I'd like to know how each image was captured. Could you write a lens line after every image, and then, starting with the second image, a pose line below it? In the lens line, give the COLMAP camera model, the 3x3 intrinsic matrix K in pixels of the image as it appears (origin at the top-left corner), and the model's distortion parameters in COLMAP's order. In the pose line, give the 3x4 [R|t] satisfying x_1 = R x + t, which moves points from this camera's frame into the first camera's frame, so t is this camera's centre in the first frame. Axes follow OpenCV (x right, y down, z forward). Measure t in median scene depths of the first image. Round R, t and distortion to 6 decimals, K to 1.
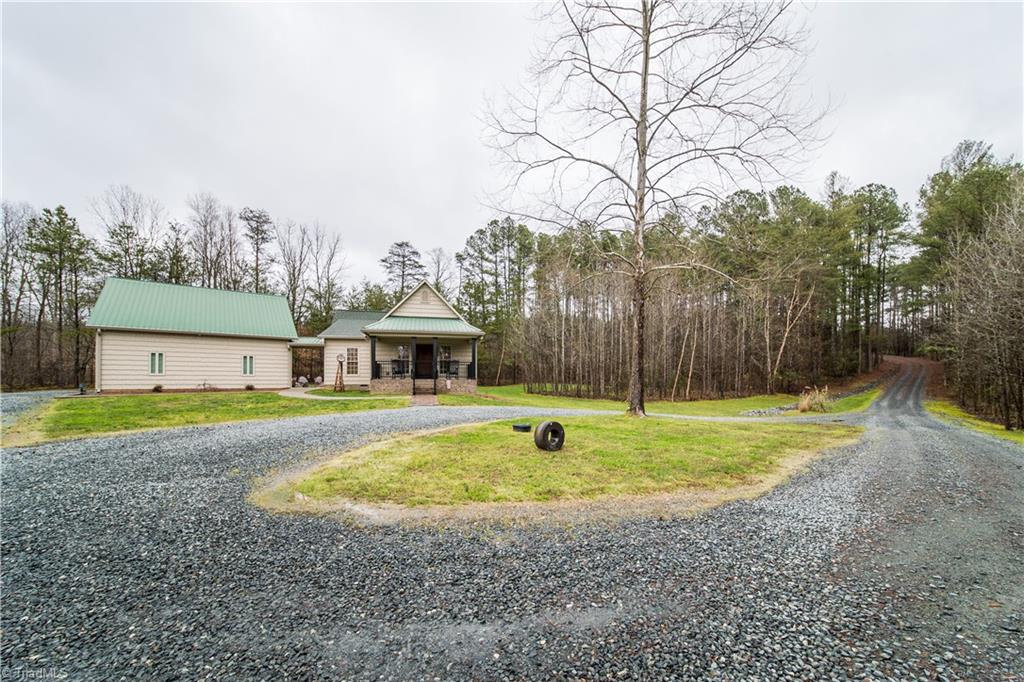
lens RADIAL K [[392.7, 0, 516.0], [0, 392.7, 376.4], [0, 0, 1]] dist [-0.000202, -0.000408]
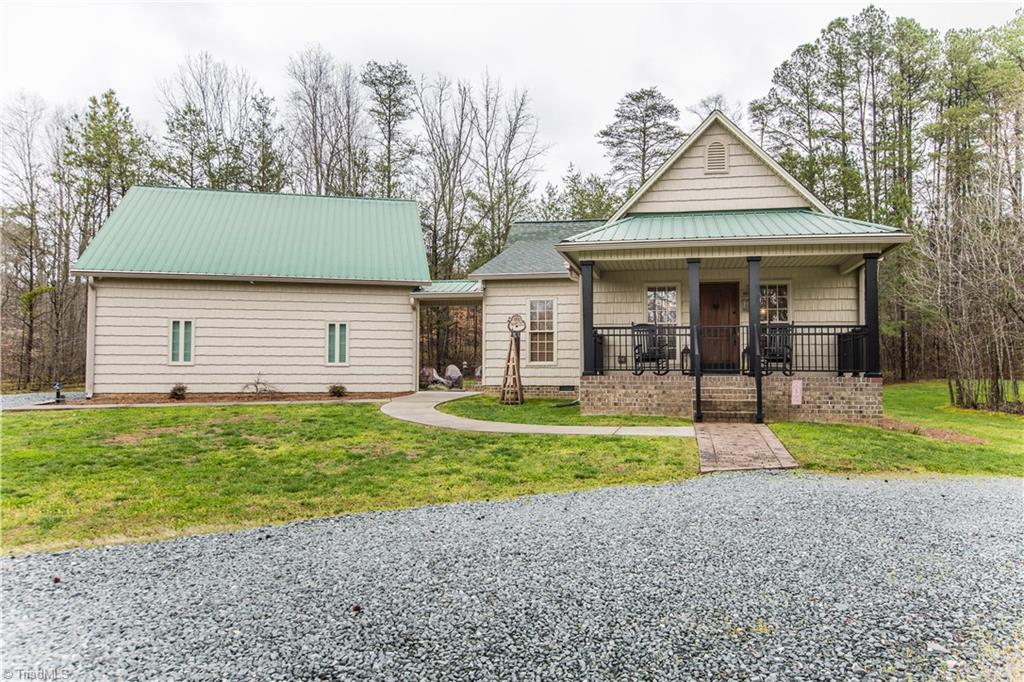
lens RADIAL K [[792.9, 0, 512.2], [0, 792.9, 340.8], [0, 0, 1]] dist [0.010938, 0.000587]
pose [[0.903465, -0.012783, -0.428470, -0.075719], [0.001169, 0.999625, -0.027357, -0.004412], [0.428659, 0.024216, 0.903142, 0.206766]]
